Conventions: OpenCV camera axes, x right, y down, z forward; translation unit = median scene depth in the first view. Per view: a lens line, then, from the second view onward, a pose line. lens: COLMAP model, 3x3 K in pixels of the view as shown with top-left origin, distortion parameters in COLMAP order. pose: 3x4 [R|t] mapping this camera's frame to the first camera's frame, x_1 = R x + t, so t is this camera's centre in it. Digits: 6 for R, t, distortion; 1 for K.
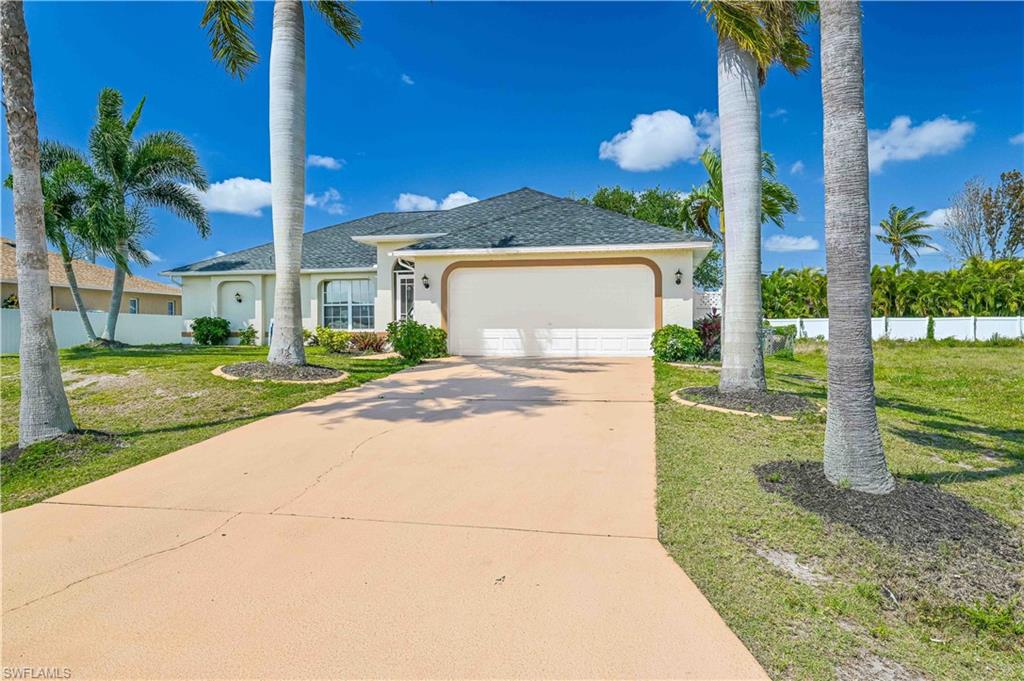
lens RADIAL K [[654.0, 0, 515.8], [0, 654.0, 334.8], [0, 0, 1]] dist [-0.003185, 0.003001]
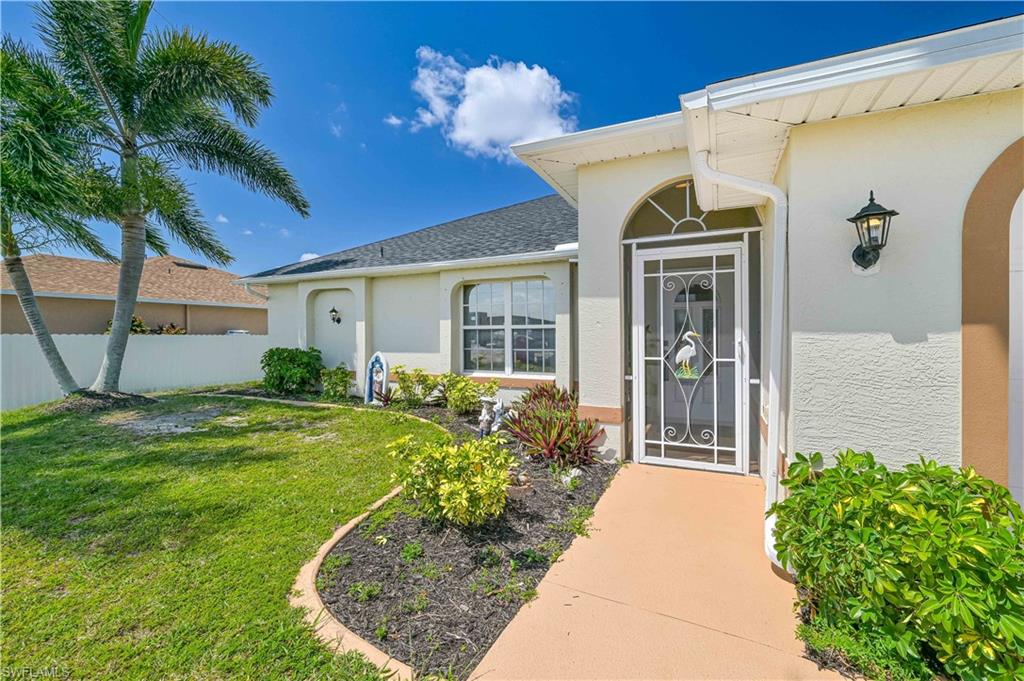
lens RADIAL K [[429.0, 0, 514.3], [0, 429.0, 340.1], [0, 0, 1]] dist [0.000617, 0.000073]
pose [[0.972624, 0.007203, -0.232272, -0.167512], [-0.006923, 0.999974, 0.002020, -0.036213], [0.232281, -0.000357, 0.972649, 0.659883]]
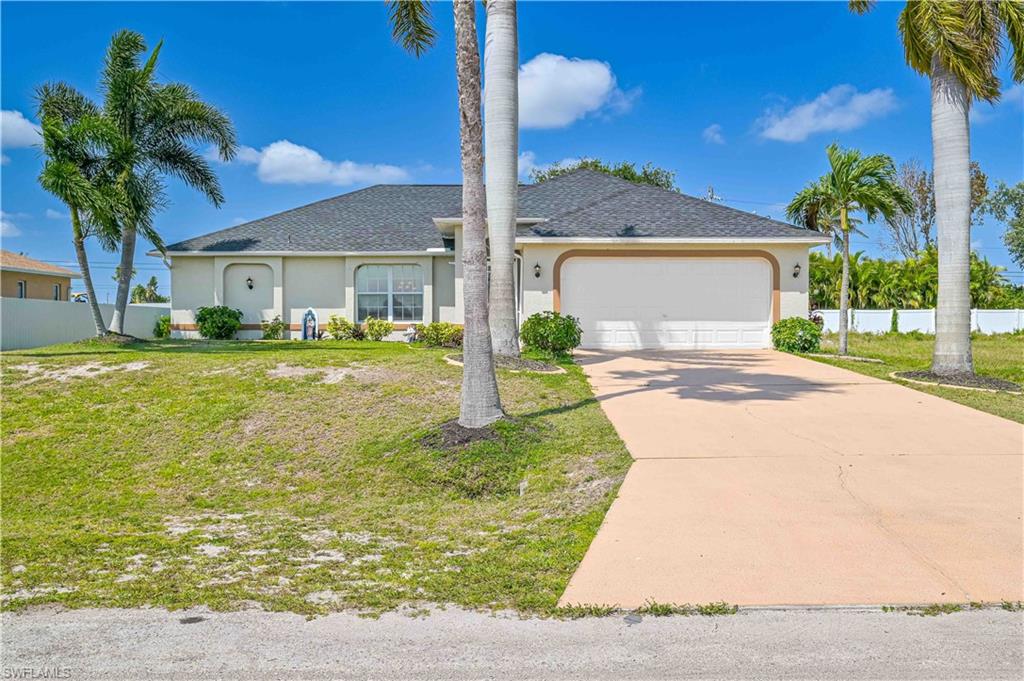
lens RADIAL K [[838.7, 0, 510.3], [0, 838.7, 336.6], [0, 0, 1]] dist [0.007286, 0.000644]
pose [[0.975381, -0.002524, 0.220512, -0.344784], [0.000428, 0.999954, 0.009556, 0.001731], [-0.220526, -0.009226, 0.975338, -0.134025]]
